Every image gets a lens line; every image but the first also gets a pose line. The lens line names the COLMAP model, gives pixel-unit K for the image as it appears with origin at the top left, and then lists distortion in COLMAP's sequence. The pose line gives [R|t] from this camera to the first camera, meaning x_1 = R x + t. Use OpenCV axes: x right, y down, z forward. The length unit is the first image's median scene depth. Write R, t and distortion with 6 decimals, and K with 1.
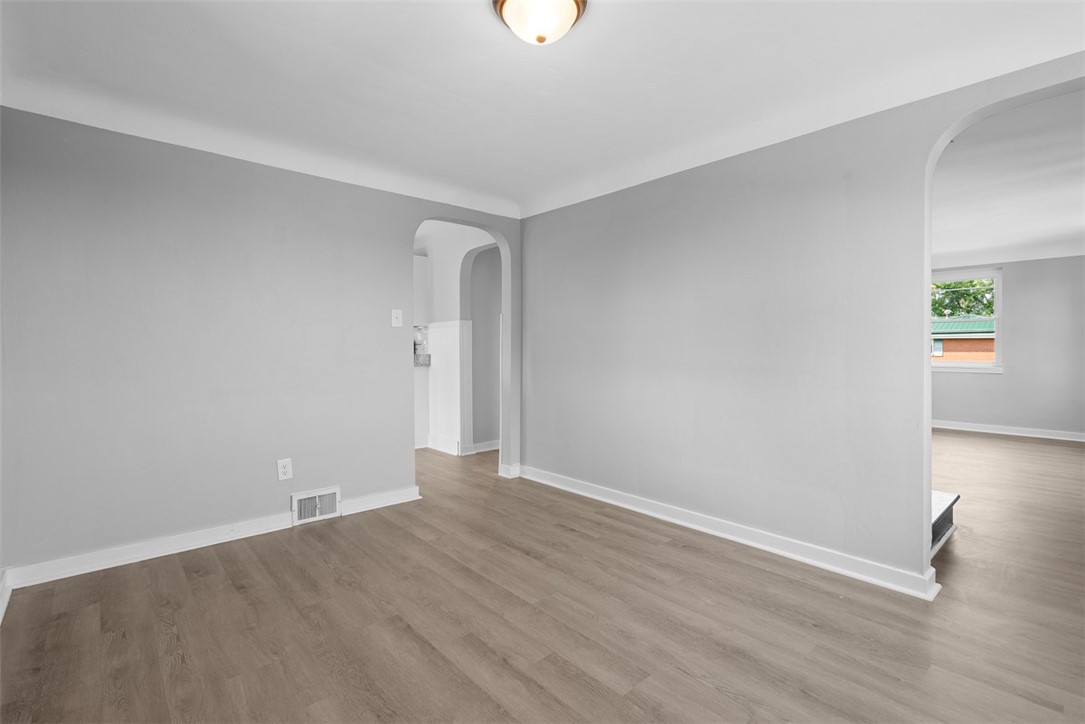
lens RADIAL K [[497.8, 0, 546.6], [0, 497.8, 355.5], [0, 0, 1]] dist [-0.003303, 0.002837]
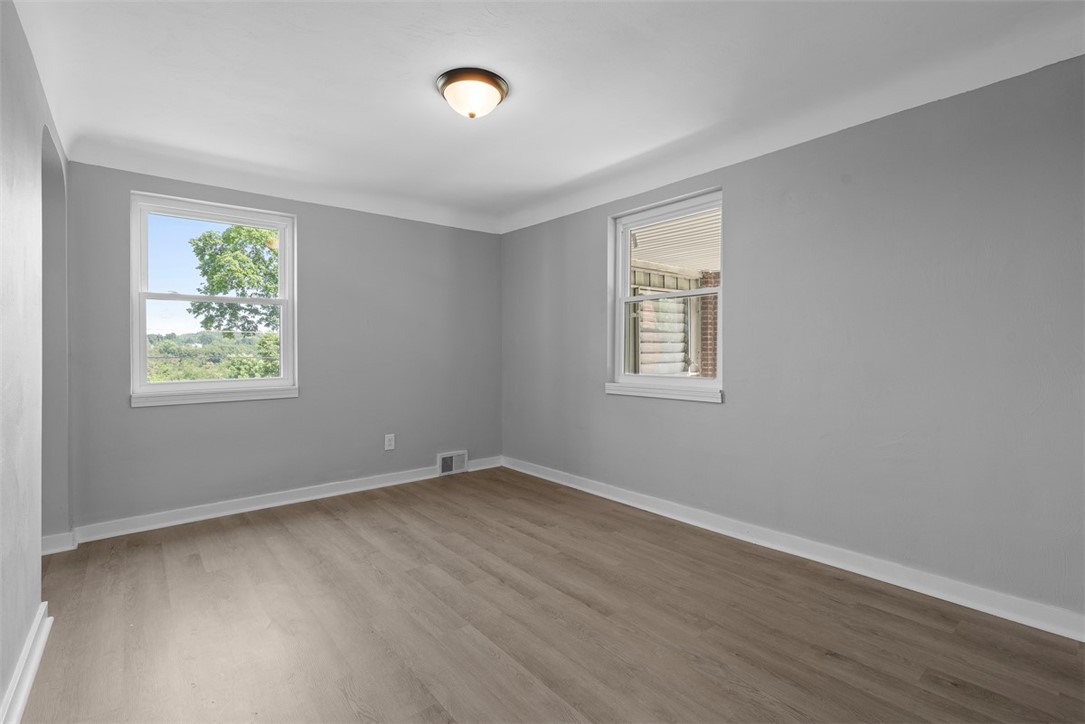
lens RADIAL K [[497.8, 0, 543.8], [0, 497.8, 356.5], [0, 0, 1]] dist [-0.003303, 0.002837]
pose [[-0.999127, 0.006281, 0.041290, -0.224767], [0.007653, 0.999421, 0.033149, -0.035756], [-0.041058, 0.033436, -0.998597, 2.048781]]
